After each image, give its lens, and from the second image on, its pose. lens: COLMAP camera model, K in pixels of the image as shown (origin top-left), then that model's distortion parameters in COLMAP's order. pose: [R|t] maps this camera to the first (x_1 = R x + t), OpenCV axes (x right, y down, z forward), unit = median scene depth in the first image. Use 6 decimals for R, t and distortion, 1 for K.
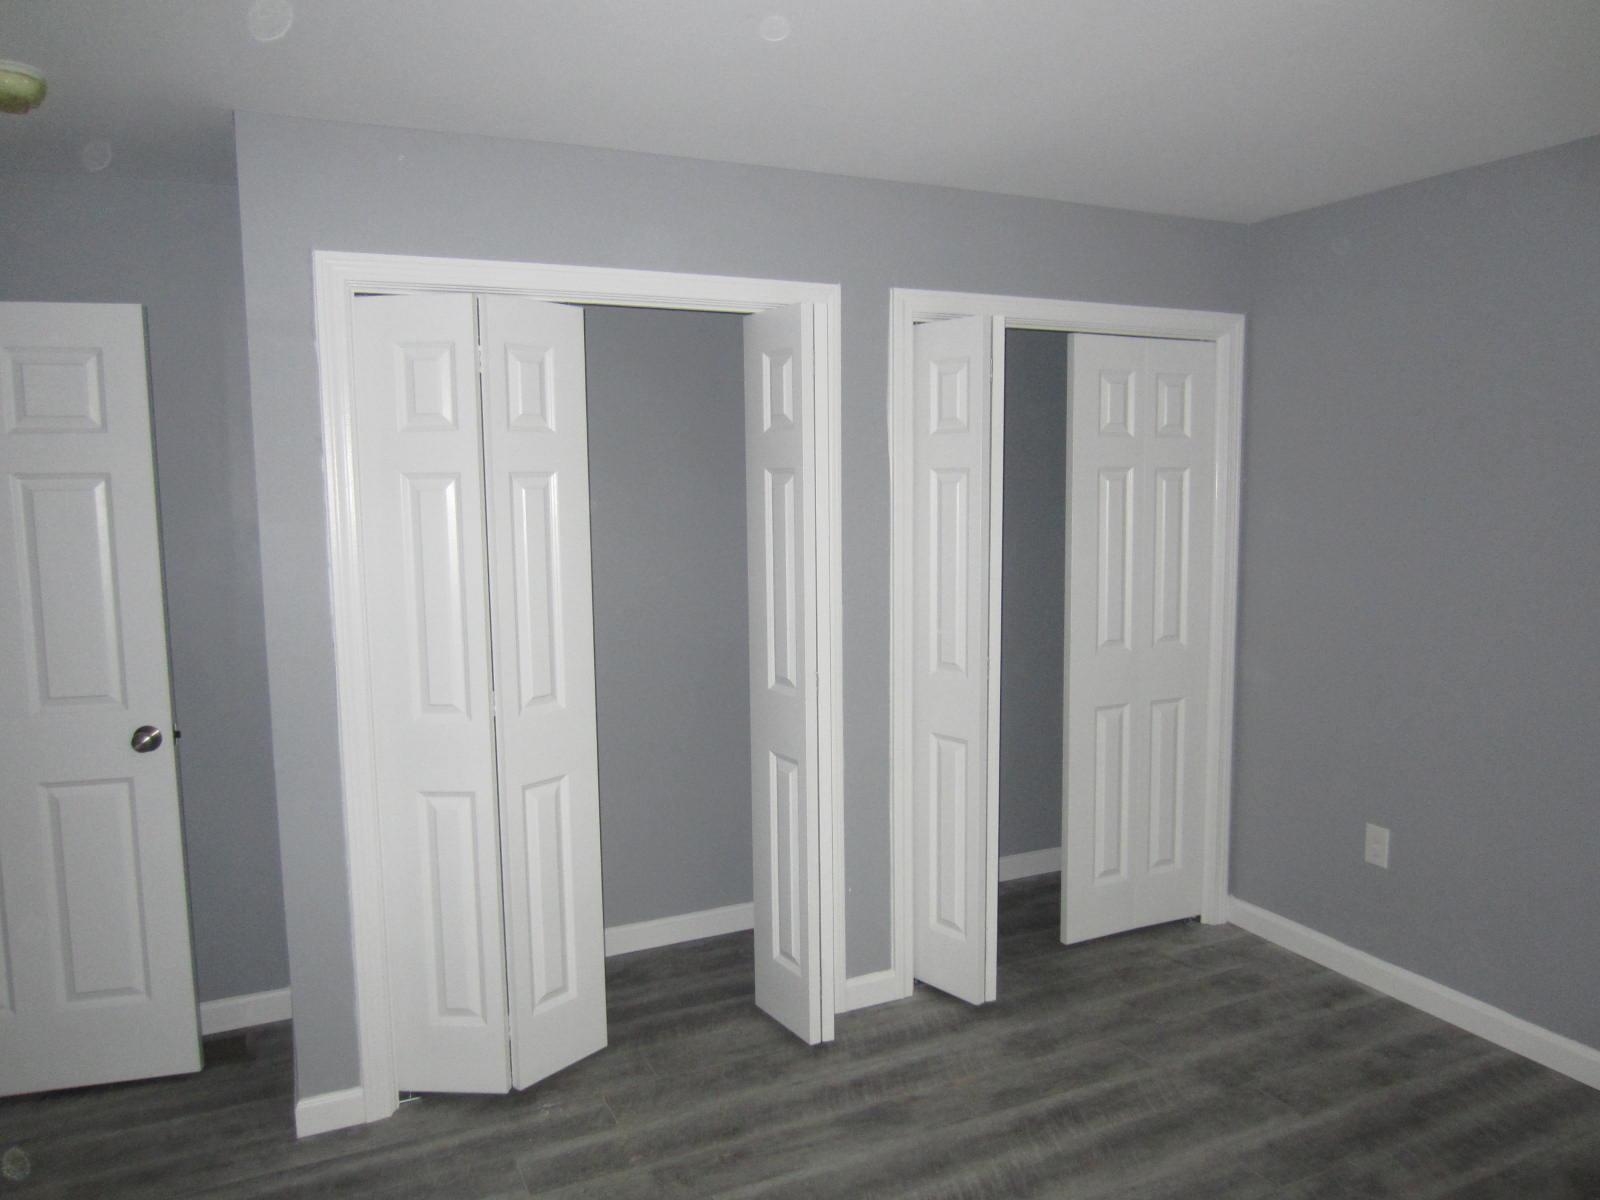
lens RADIAL K [[1143.3, 0, 800.0], [0, 1143.3, 600.0], [0, 0, 1]] dist [-0.011547, -0.004841]
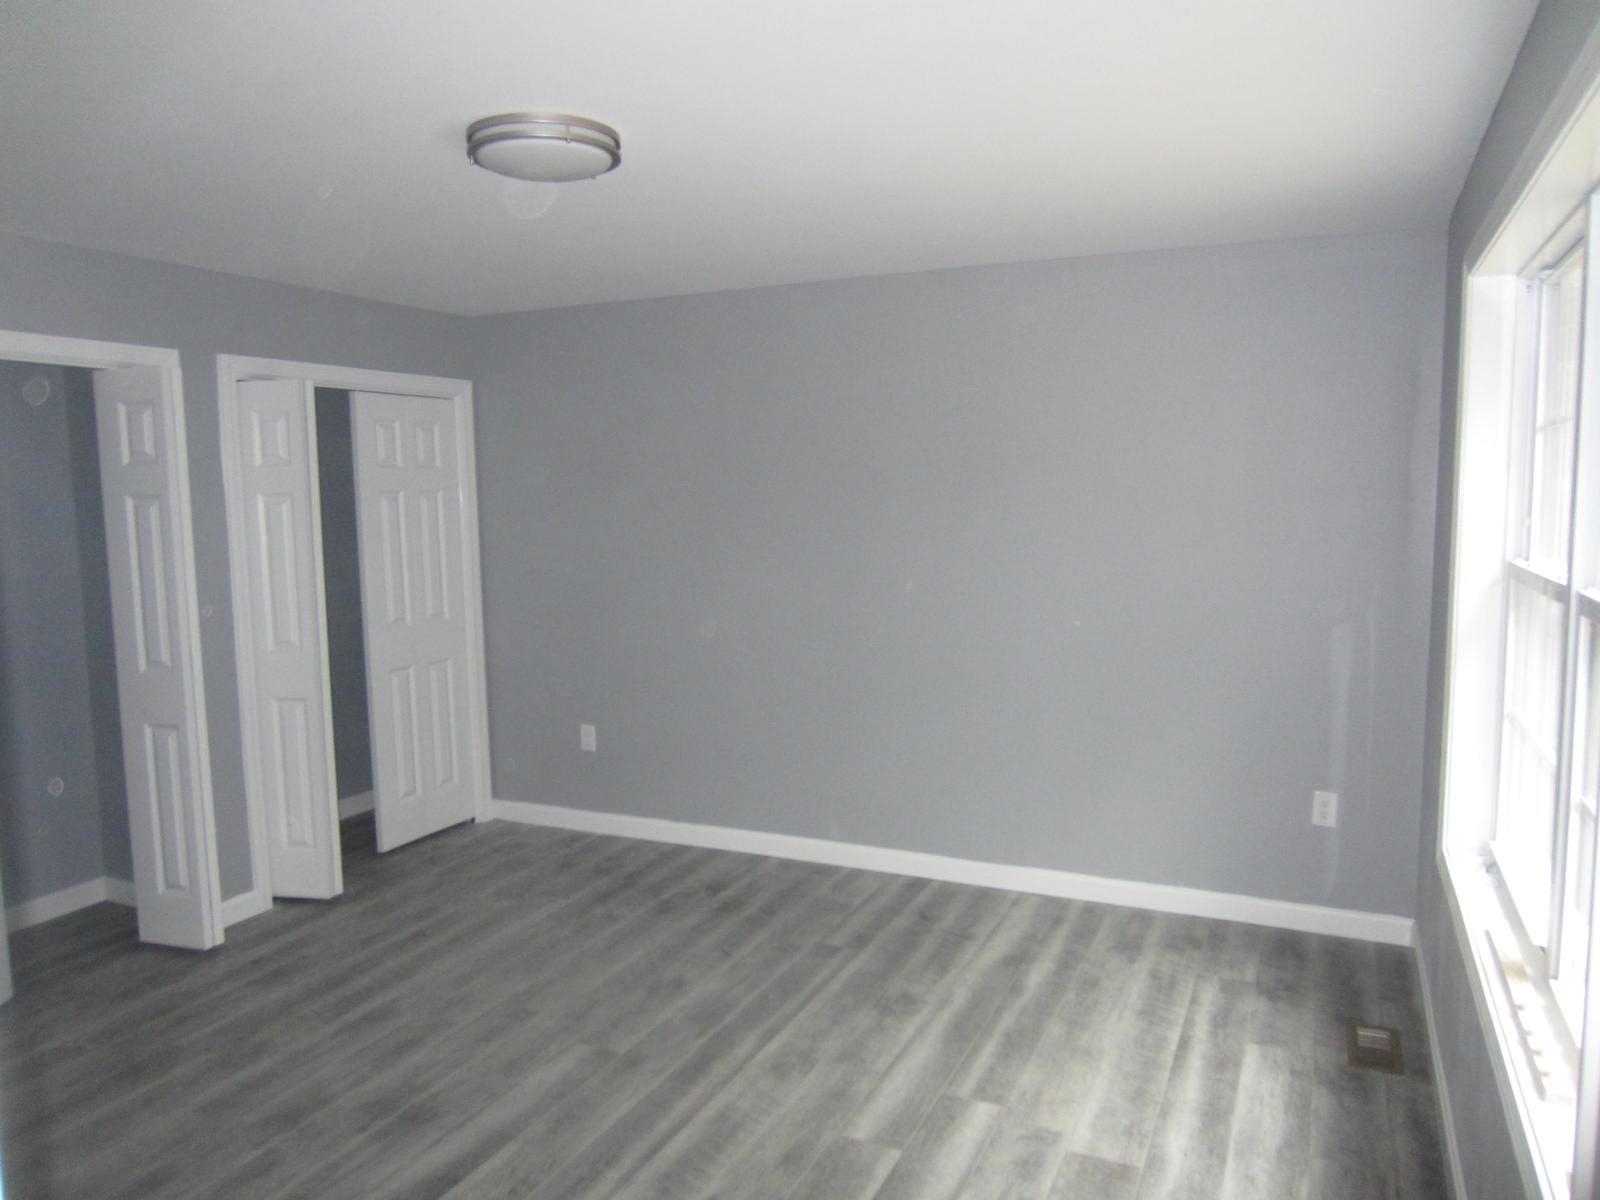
lens RADIAL K [[1143.3, 0, 800.0], [0, 1143.3, 600.0], [0, 0, 1]] dist [-0.011547, -0.004841]
pose [[0.770388, -0.070857, 0.633625, -0.241407], [0.080822, 0.996641, 0.013186, 0.038318], [-0.632432, 0.041052, 0.773528, -0.386000]]
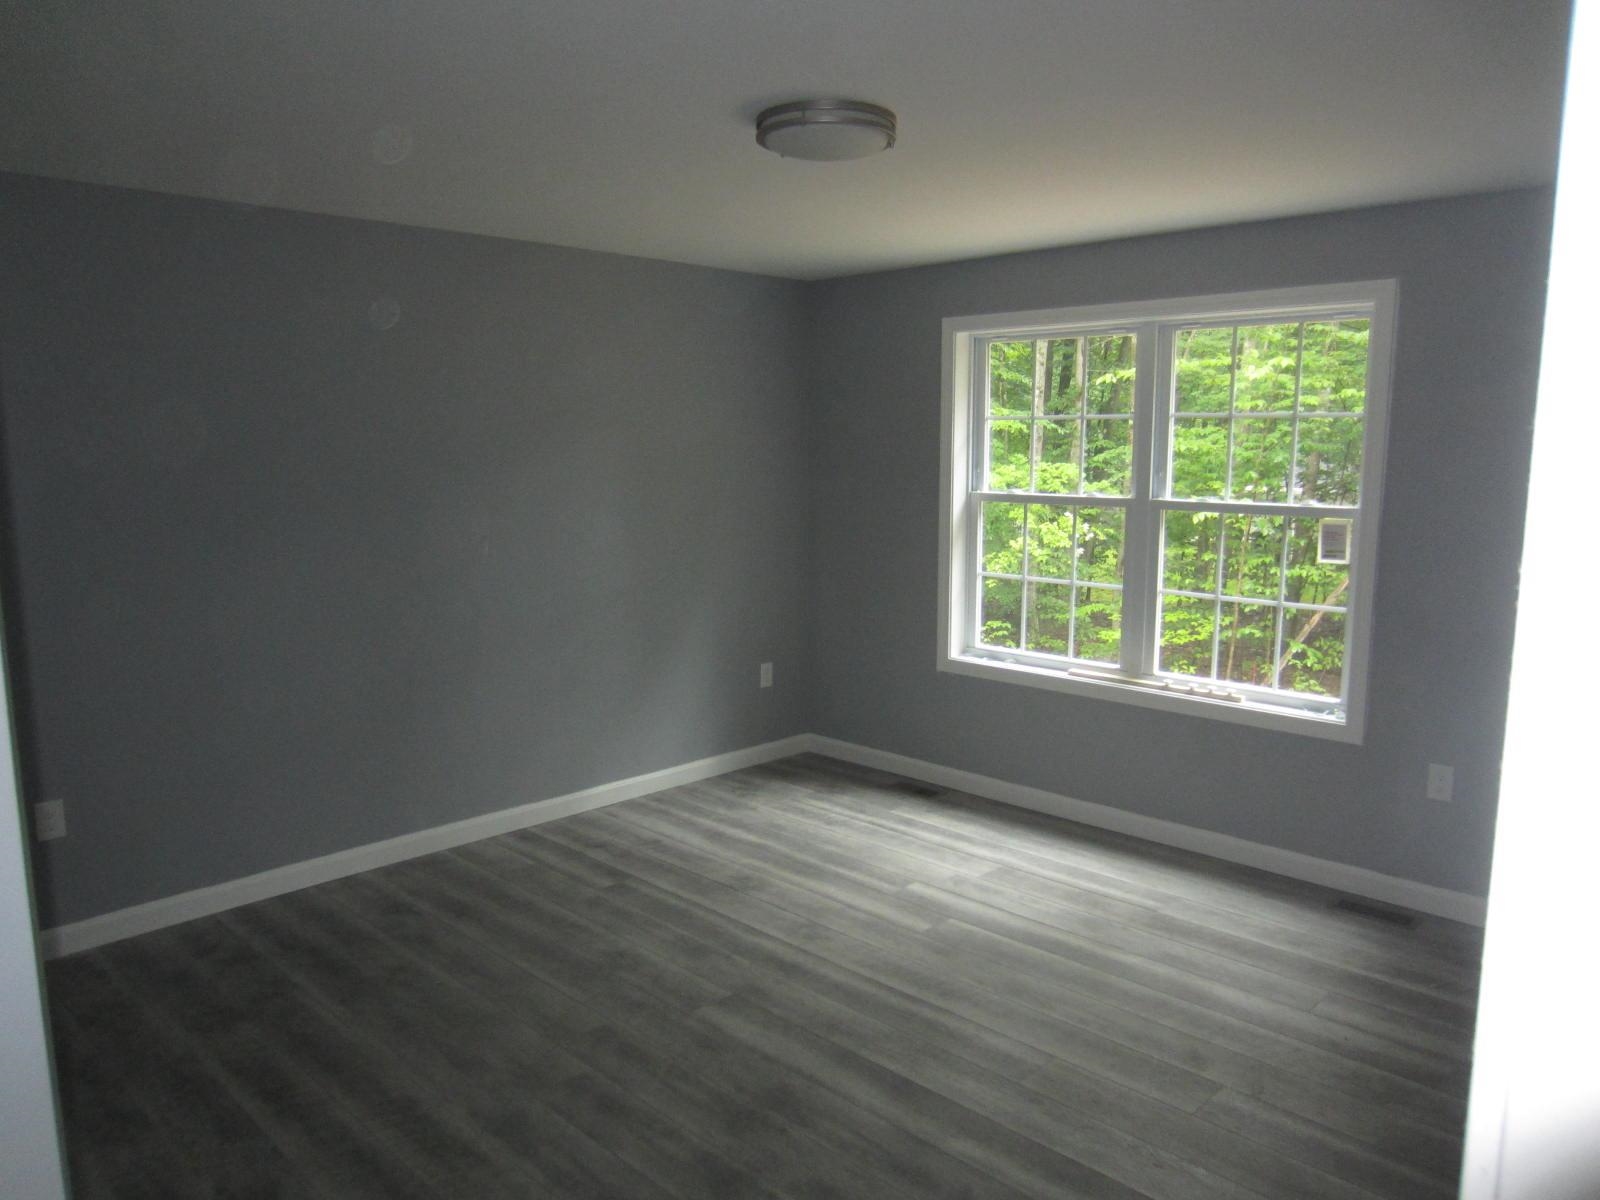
lens RADIAL K [[1143.3, 0, 800.0], [0, 1143.3, 600.0], [0, 0, 1]] dist [-0.011547, -0.004841]
pose [[-0.327886, -0.130013, 0.935728, -0.700468], [0.110067, 0.978482, 0.174522, -0.091257], [-0.938283, 0.160216, -0.306521, 0.689901]]
